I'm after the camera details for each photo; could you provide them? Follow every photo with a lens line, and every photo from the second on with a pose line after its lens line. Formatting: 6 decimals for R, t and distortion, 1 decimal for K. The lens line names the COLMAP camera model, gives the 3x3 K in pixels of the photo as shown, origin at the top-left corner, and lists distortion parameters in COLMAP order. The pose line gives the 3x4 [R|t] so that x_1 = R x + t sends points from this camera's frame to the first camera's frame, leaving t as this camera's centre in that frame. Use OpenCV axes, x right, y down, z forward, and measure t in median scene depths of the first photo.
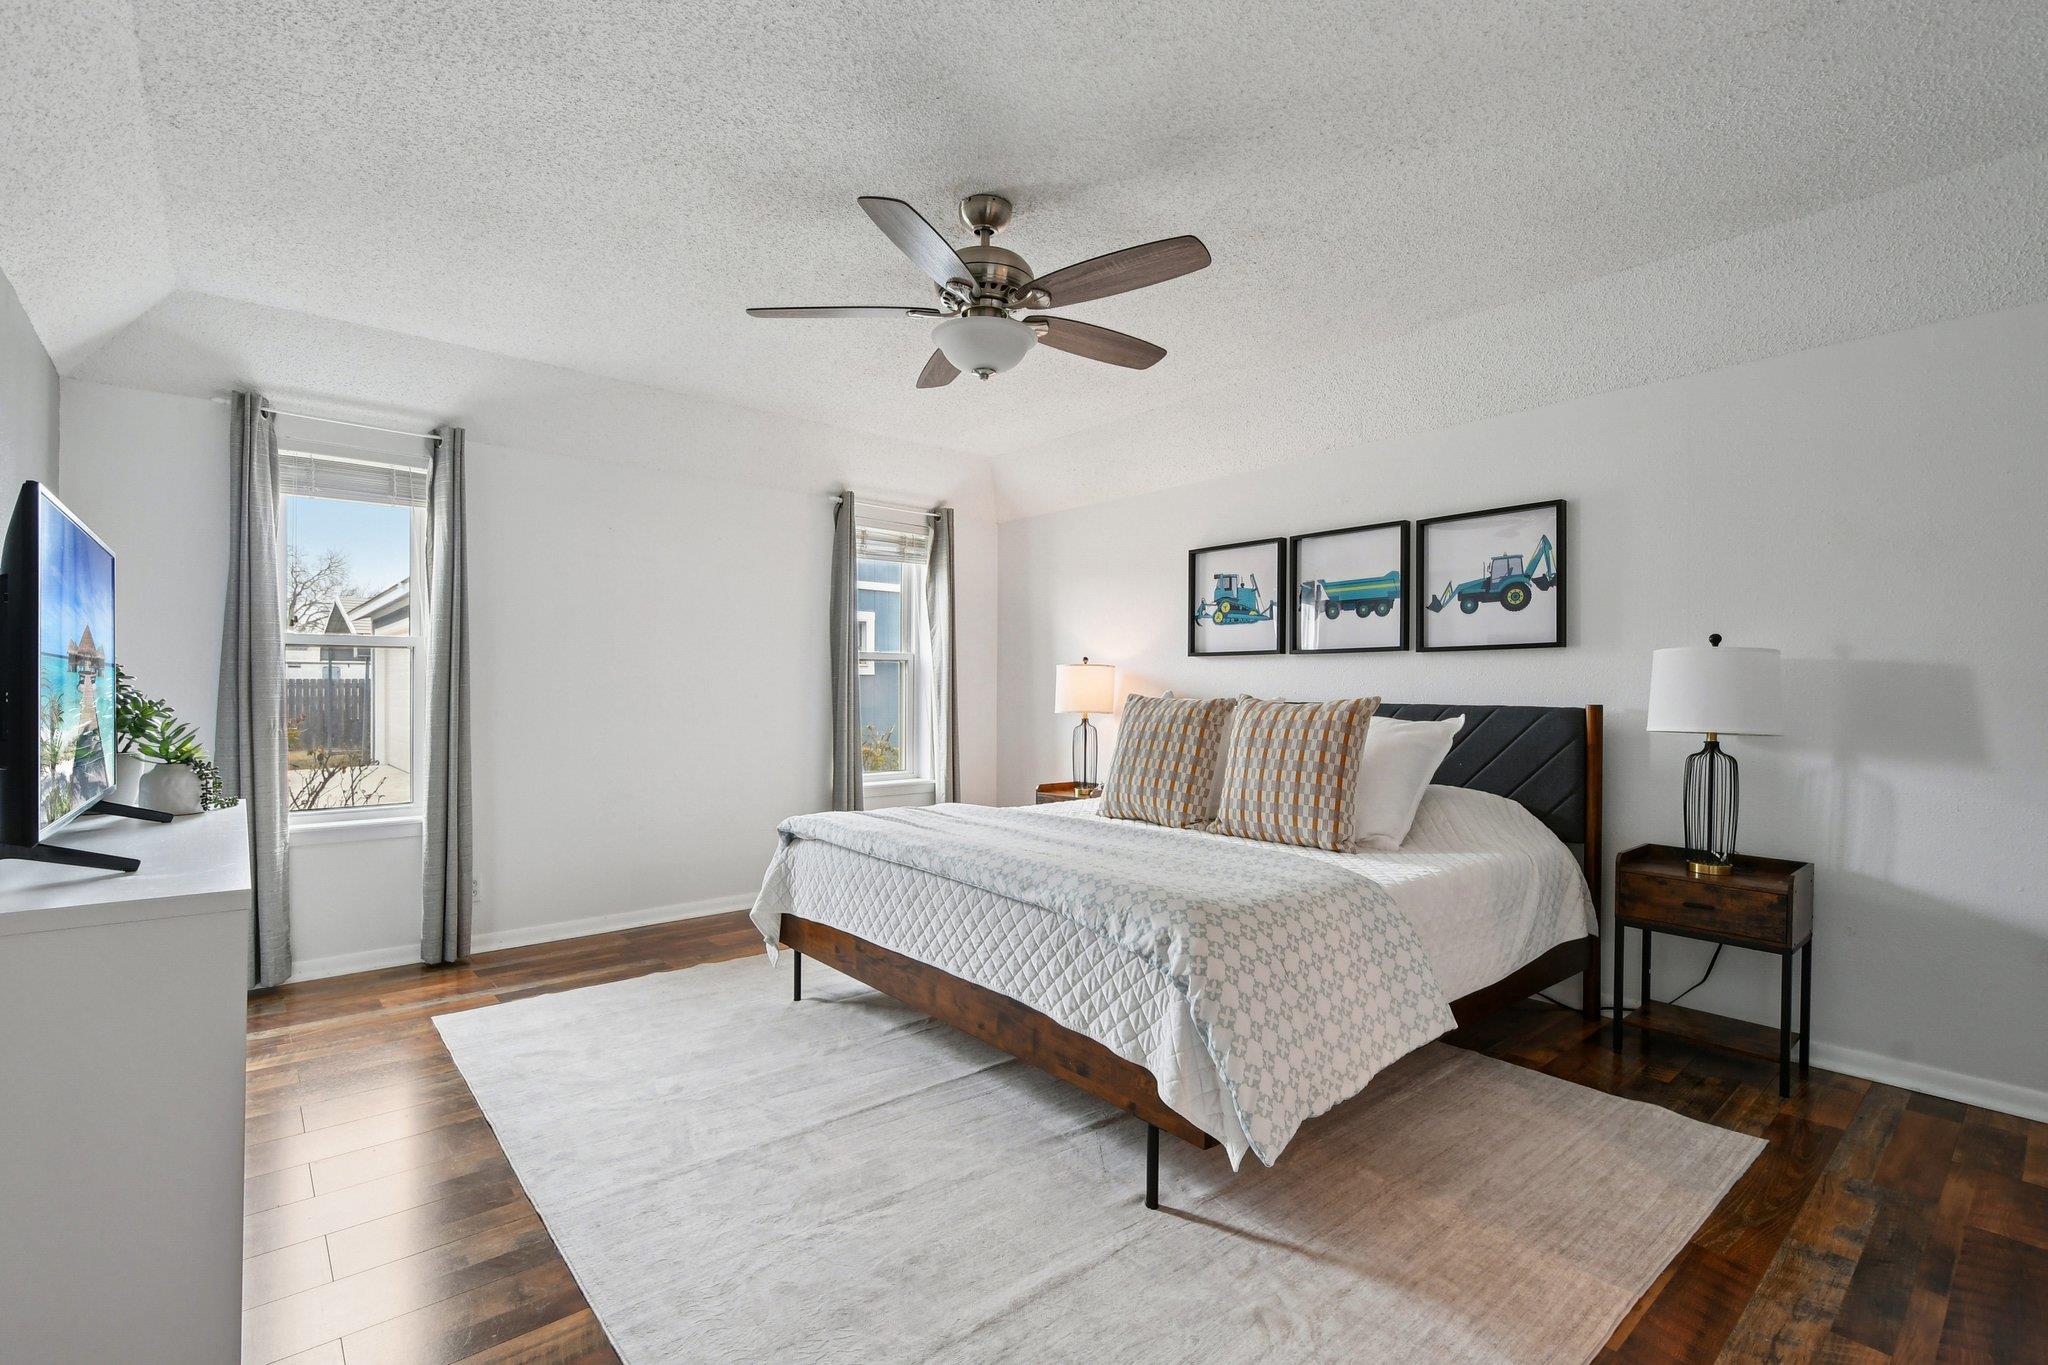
lens RADIAL K [[934.8, 0, 1026.1], [0, 934.8, 690.4], [0, 0, 1]] dist [-0.003857, -0.000521]
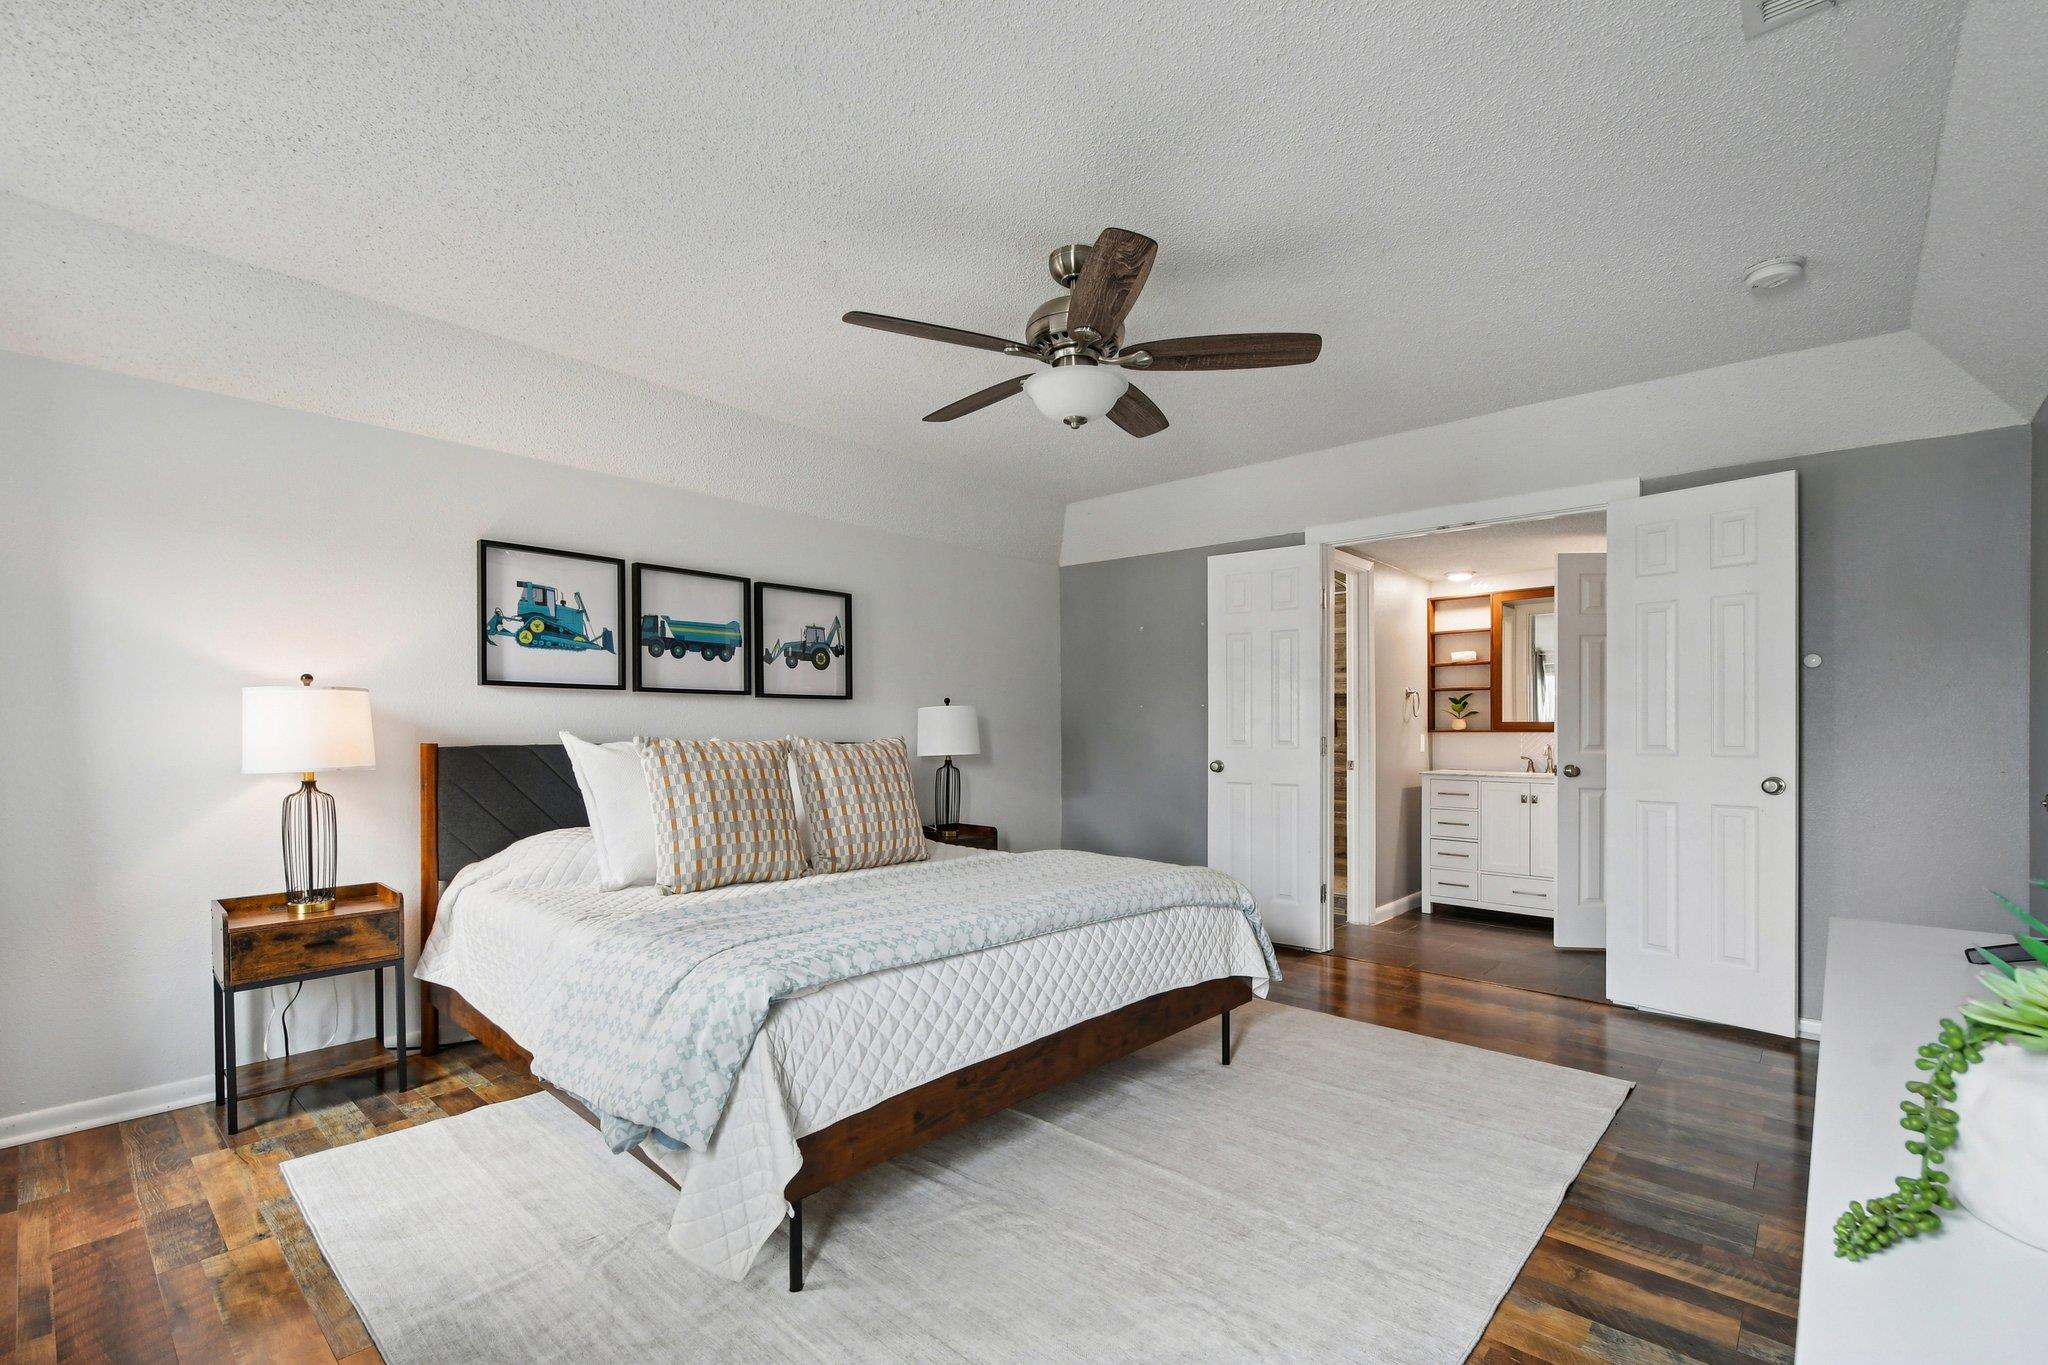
lens RADIAL K [[903.5, 0, 1009.9], [0, 903.5, 727.5], [0, 0, 1]] dist [0.002923, 0.000080]
pose [[-0.125342, 0.000194, 0.992114, -0.693608], [-0.001976, 0.999998, -0.000445, -0.004350], [-0.992112, -0.002016, -0.125342, 0.818103]]
